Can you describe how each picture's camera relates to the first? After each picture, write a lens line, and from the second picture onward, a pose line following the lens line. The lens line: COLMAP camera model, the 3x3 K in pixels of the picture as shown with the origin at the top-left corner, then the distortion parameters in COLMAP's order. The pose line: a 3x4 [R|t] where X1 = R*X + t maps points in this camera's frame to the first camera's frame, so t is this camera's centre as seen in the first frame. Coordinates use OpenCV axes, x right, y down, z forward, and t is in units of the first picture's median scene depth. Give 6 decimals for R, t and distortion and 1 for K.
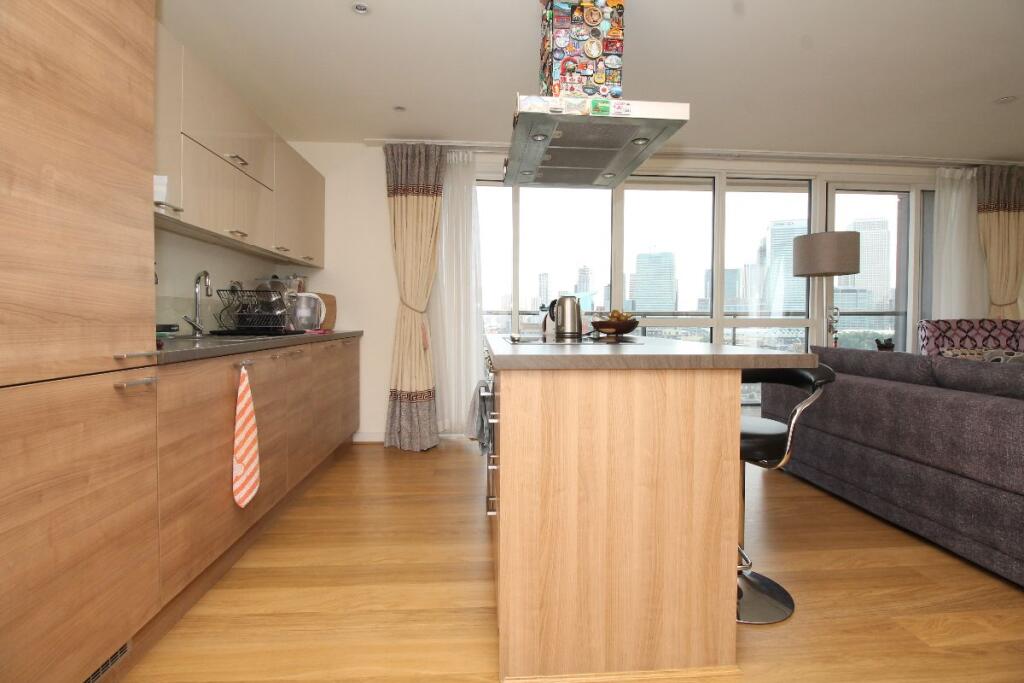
lens RADIAL K [[479.1, 0, 509.6], [0, 479.1, 331.4], [0, 0, 1]] dist [-0.000581, -0.012738]
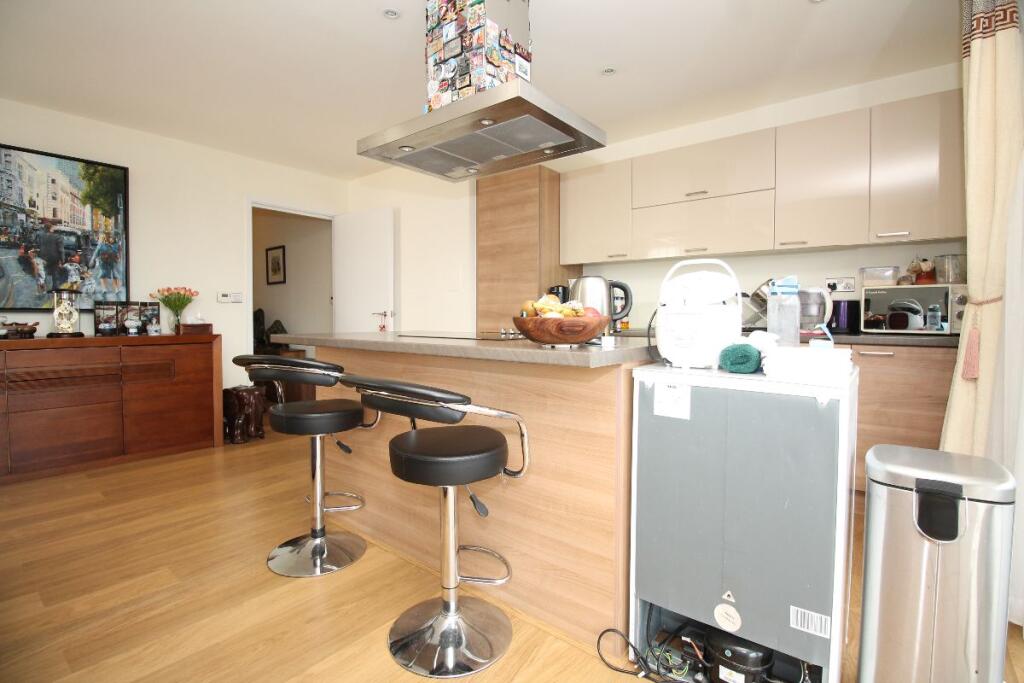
lens RADIAL K [[479.1, 0, 509.6], [0, 479.1, 331.4], [0, 0, 1]] dist [-0.000581, -0.012738]
pose [[-0.681132, 0.016695, -0.731970, 1.122046], [-0.024402, 0.998667, 0.045486, -0.051119], [0.731754, 0.048844, -0.679816, 2.366568]]
